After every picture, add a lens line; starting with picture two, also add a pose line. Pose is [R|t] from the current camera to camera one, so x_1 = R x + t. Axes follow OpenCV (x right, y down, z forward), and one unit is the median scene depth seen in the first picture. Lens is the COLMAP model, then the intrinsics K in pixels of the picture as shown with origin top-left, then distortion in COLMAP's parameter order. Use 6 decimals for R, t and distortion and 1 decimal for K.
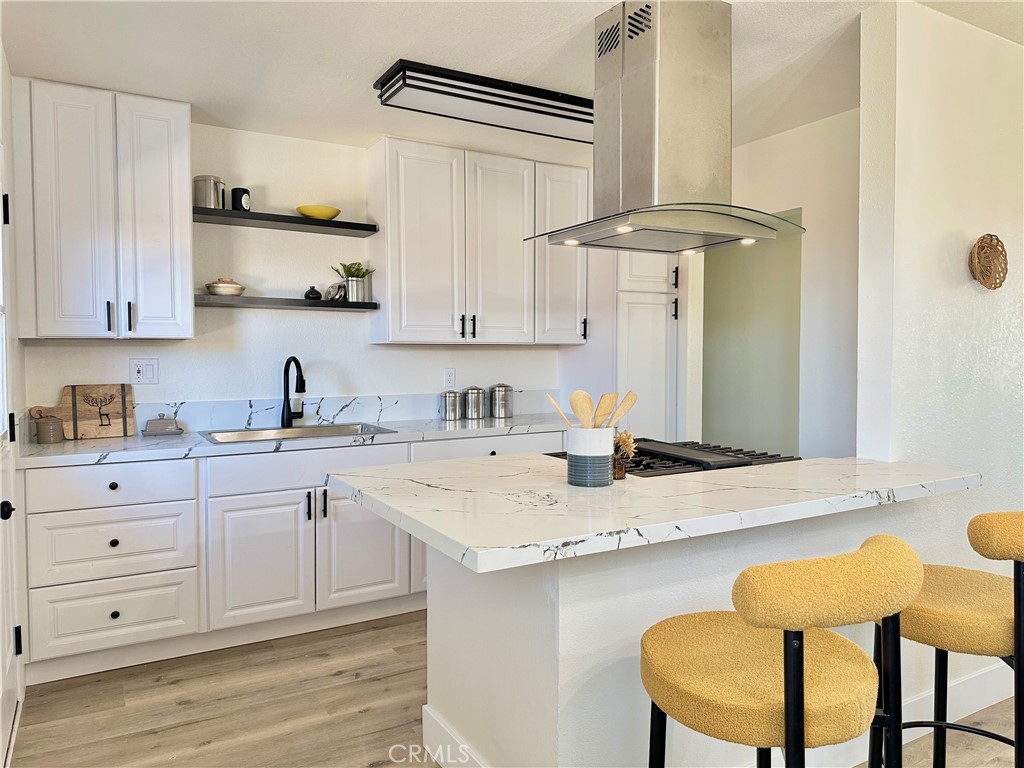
lens RADIAL K [[717.4, 0, 512.0], [0, 717.4, 384.0], [0, 0, 1]] dist [0.069015, -0.085006]
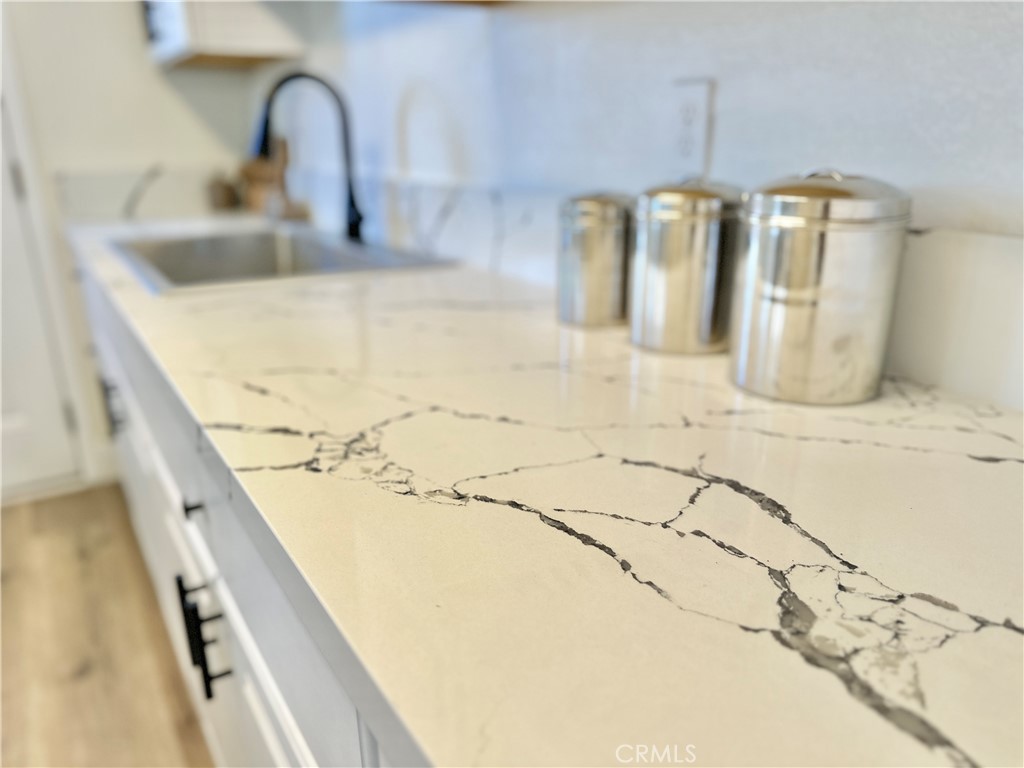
lens RADIAL K [[717.4, 0, 512.0], [0, 717.4, 384.0], [0, 0, 1]] dist [0.069015, -0.085006]
pose [[0.040682, 0.320884, -0.946244, 0.189330], [-0.029073, 0.947008, 0.319893, -0.004769], [0.998749, 0.014496, 0.047855, 1.283389]]
